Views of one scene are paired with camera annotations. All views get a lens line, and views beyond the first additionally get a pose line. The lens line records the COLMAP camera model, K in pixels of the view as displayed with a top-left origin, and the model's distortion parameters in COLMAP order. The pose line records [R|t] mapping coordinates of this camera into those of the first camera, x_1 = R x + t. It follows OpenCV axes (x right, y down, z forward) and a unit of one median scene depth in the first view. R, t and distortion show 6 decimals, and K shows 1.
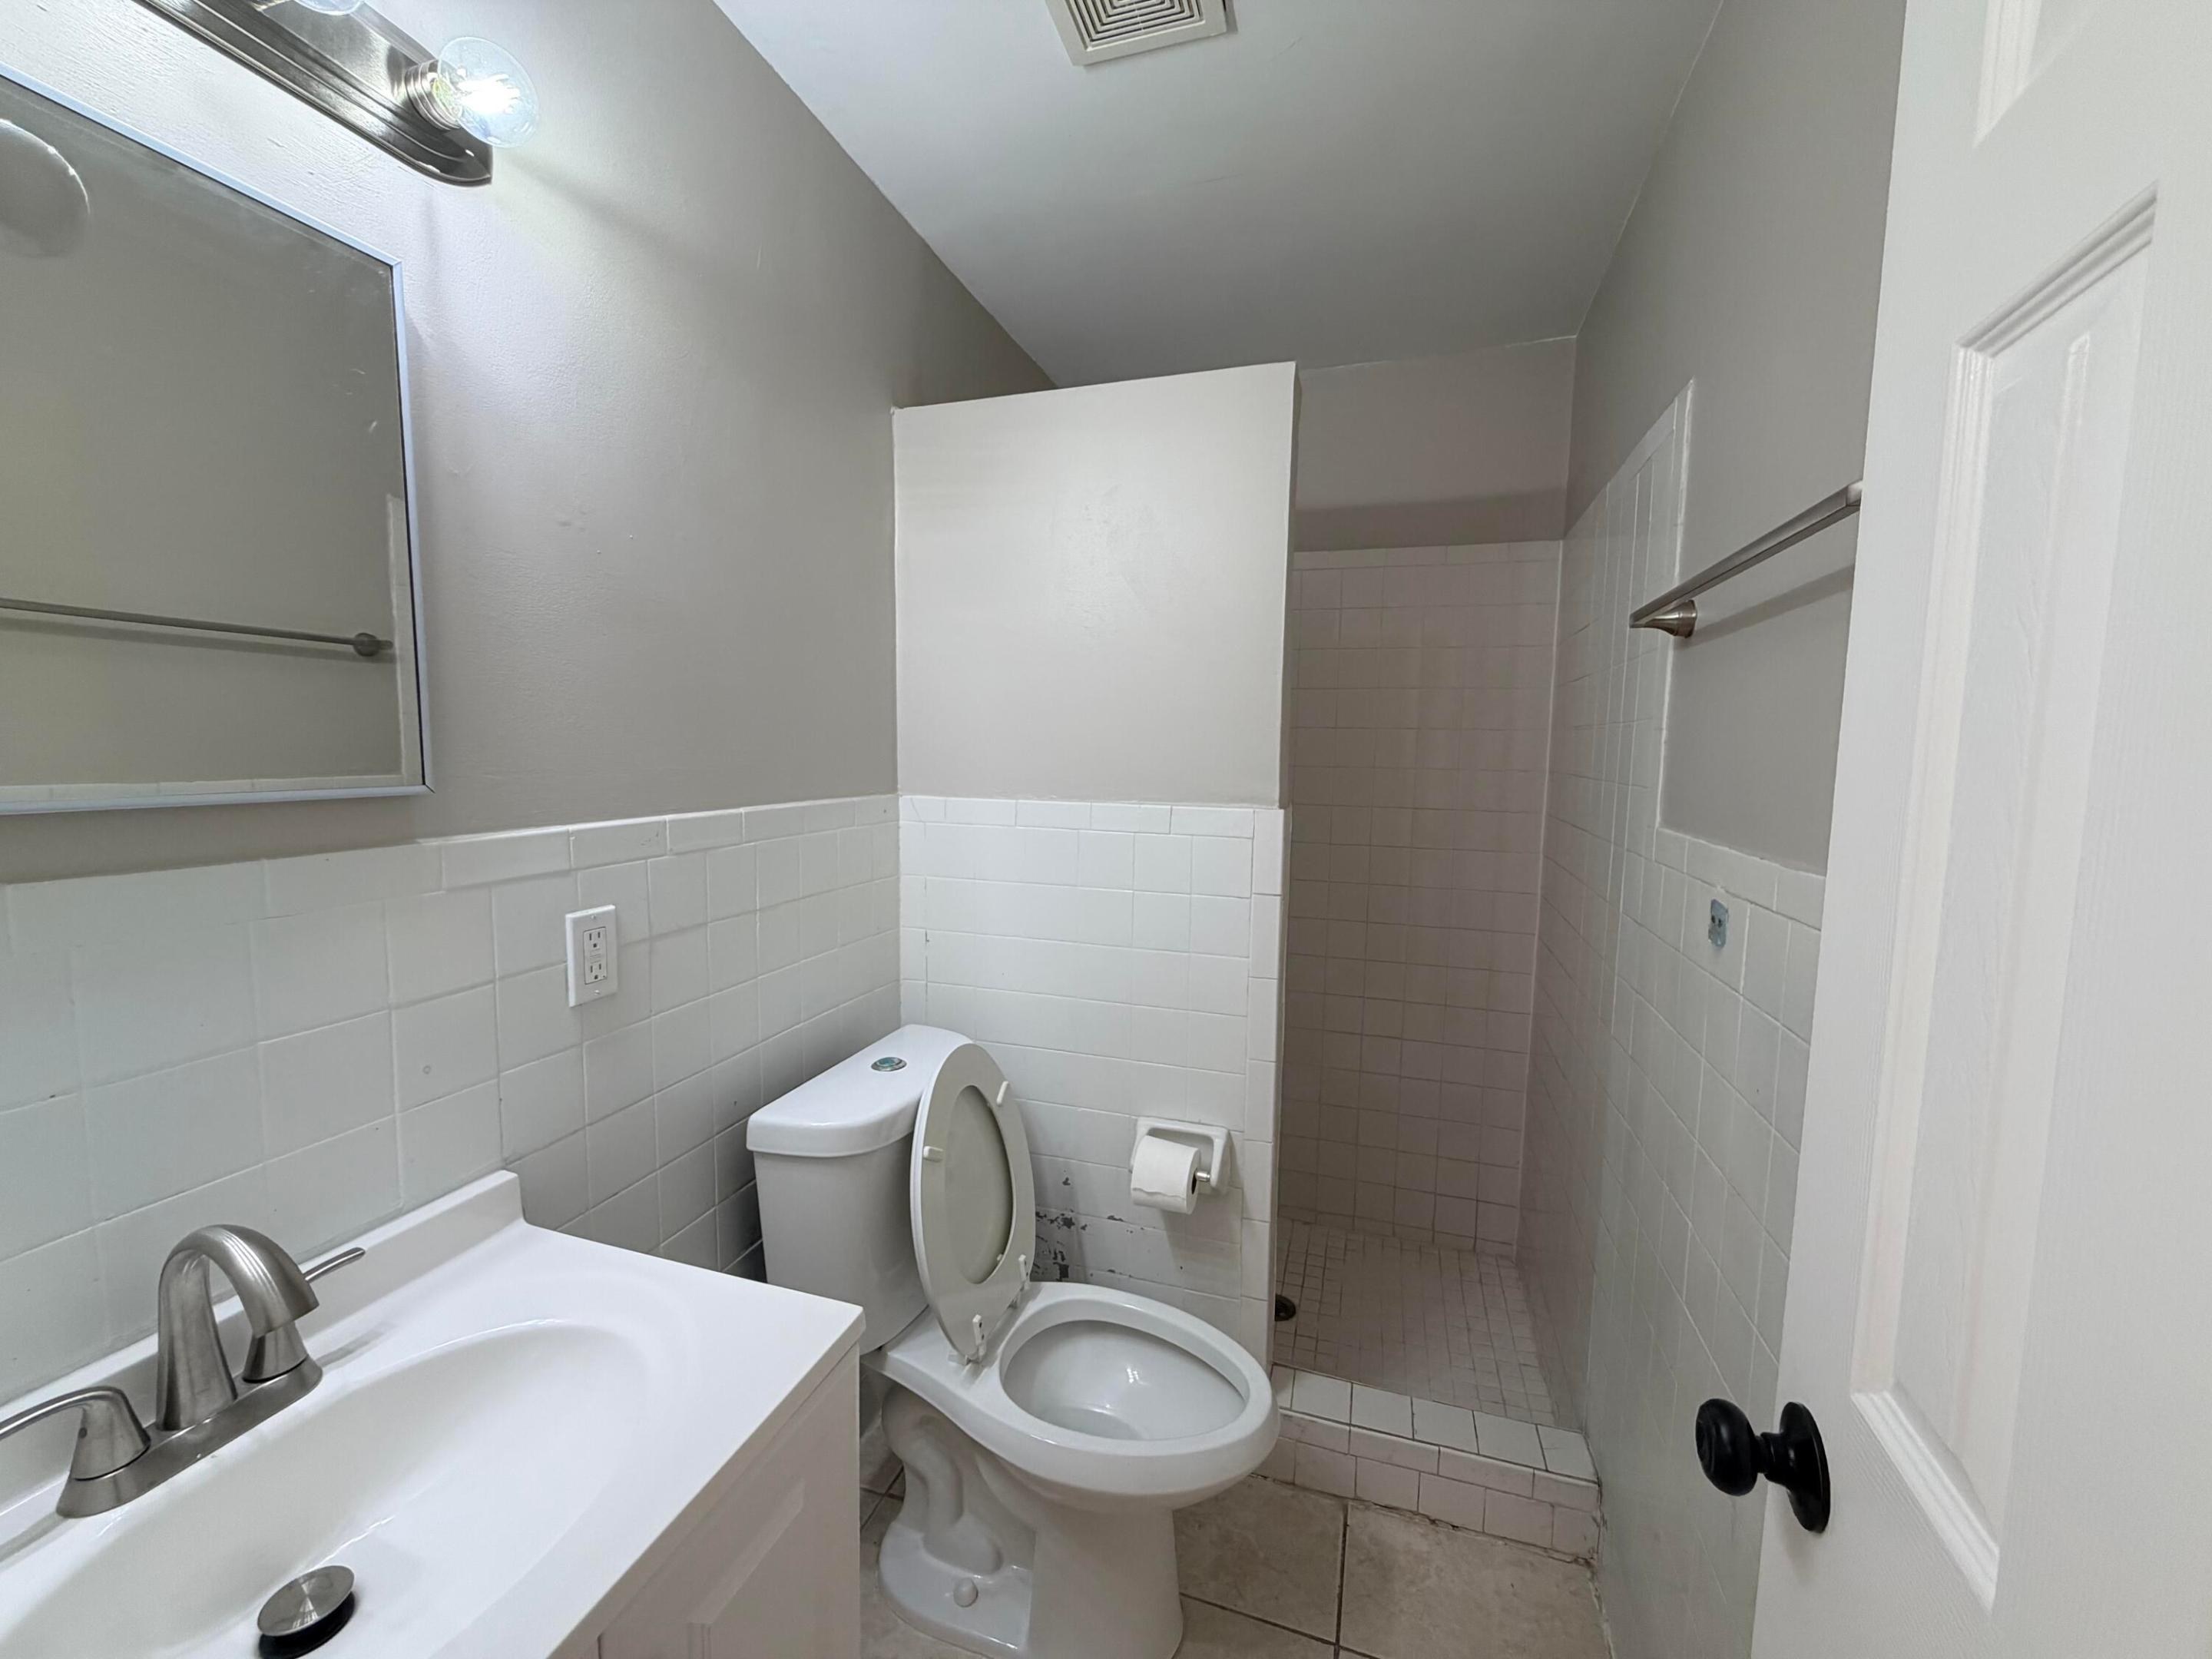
lens RADIAL K [[875.4, 0, 1099.8], [0, 875.4, 829.2], [0, 0, 1]] dist [0.006519, 0.000436]
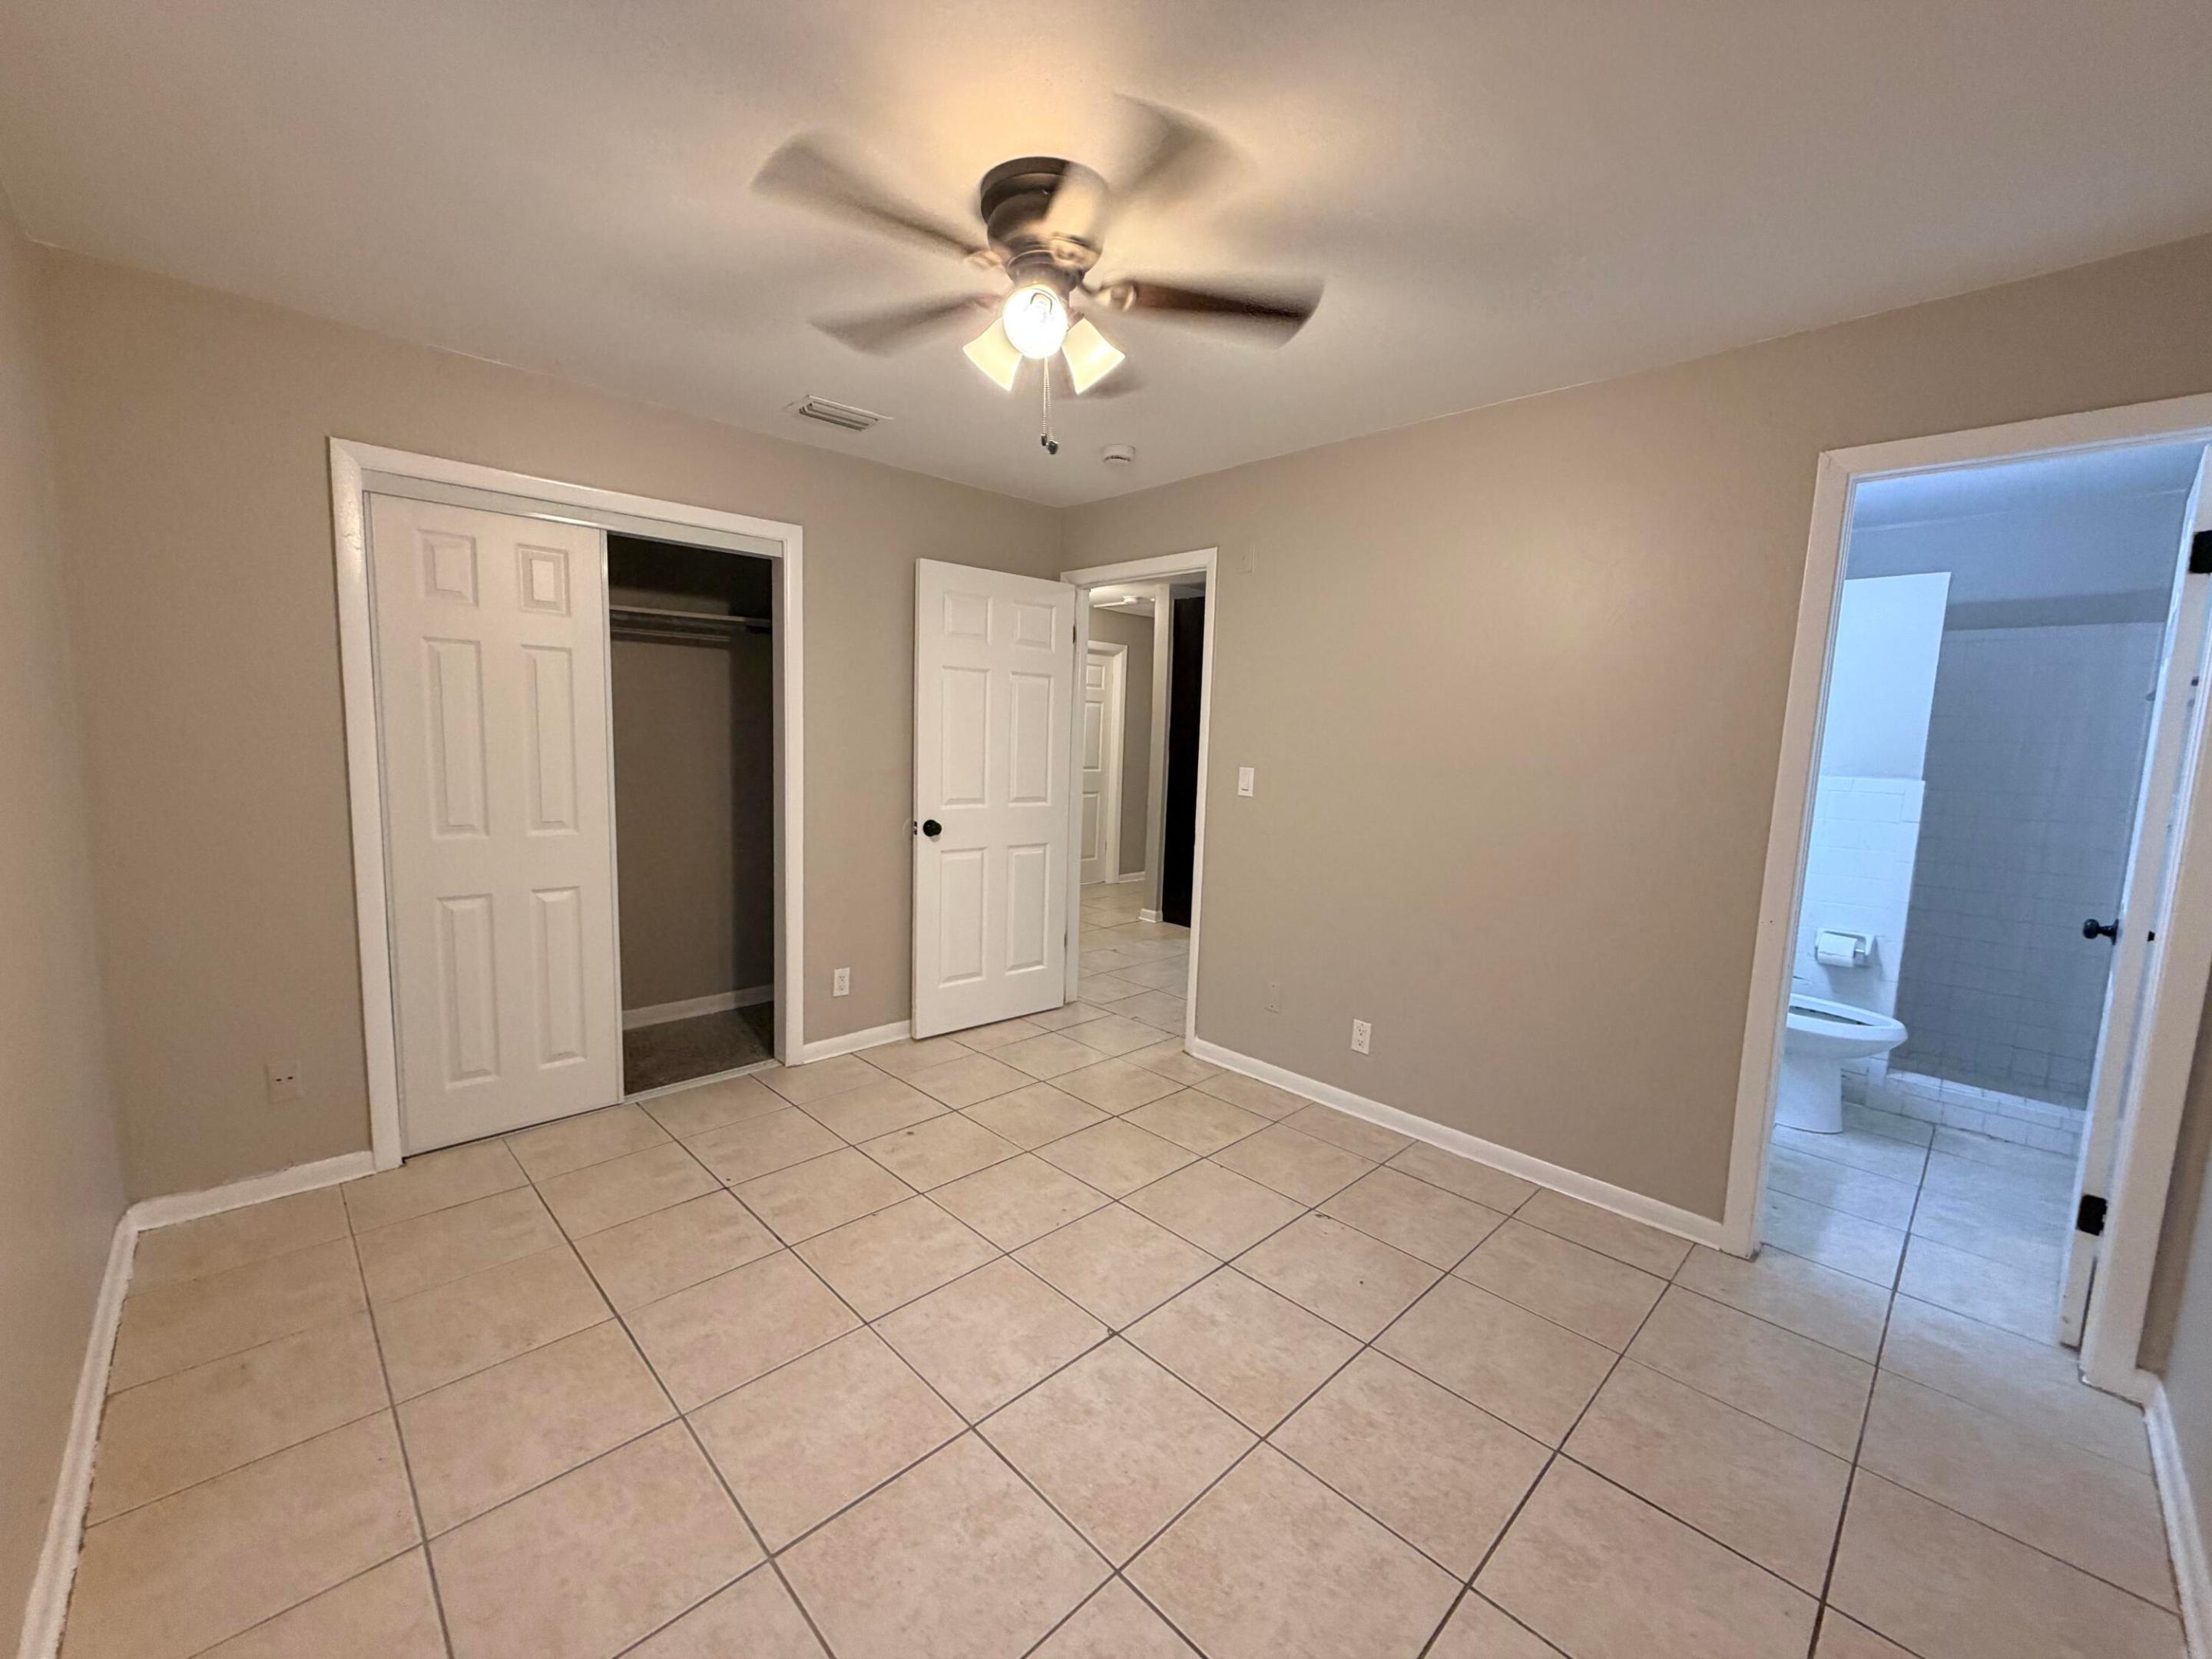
lens RADIAL K [[875.4, 0, 1115.1], [0, 875.4, 831.1], [0, 0, 1]] dist [0.006519, 0.000436]
pose [[0.893838, 0.060614, -0.444275, -0.572943], [-0.054784, 0.998161, 0.025961, 0.145943], [0.445031, 0.001135, 0.895514, -1.737756]]
